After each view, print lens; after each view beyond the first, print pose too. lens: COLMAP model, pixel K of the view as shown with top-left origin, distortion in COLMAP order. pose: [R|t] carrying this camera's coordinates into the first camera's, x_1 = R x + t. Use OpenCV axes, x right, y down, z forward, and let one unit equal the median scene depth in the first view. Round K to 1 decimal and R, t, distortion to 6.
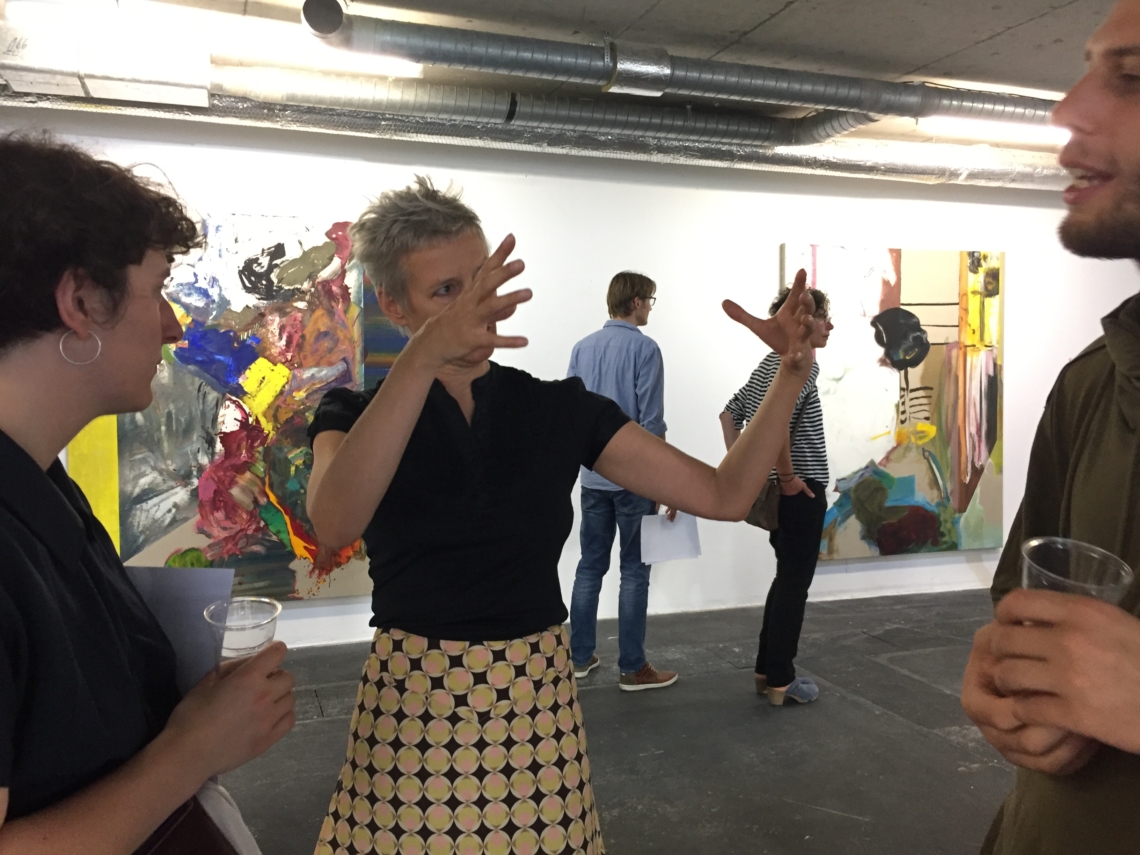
lens RADIAL K [[960.2, 0, 573.8], [0, 960.2, 427.7], [0, 0, 1]] dist [0.073081, 0.000786]
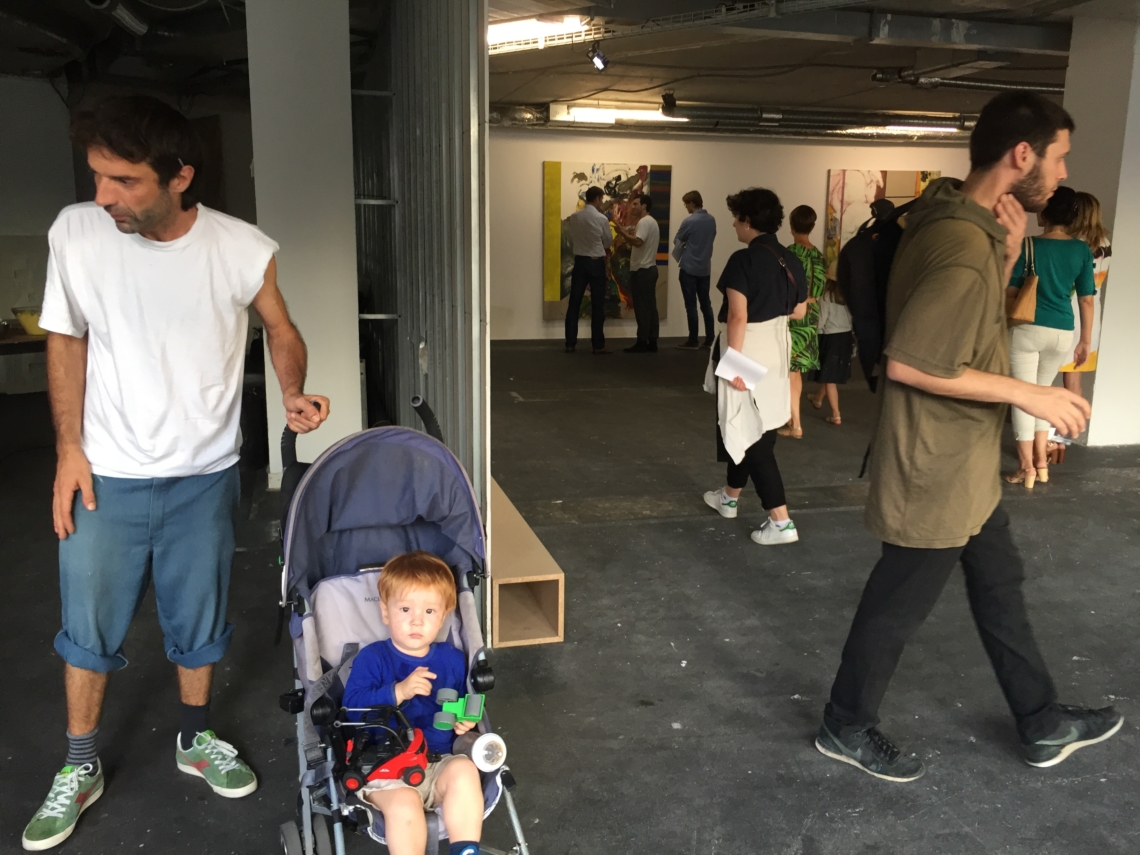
lens RADIAL K [[960.2, 0, 561.4], [0, 960.2, 424.1], [0, 0, 1]] dist [0.073081, 0.000786]
pose [[0.994953, 0.034148, -0.094351, -0.192599], [-0.019998, 0.988930, 0.147032, 0.083755], [0.098327, -0.144403, 0.984622, -1.563027]]
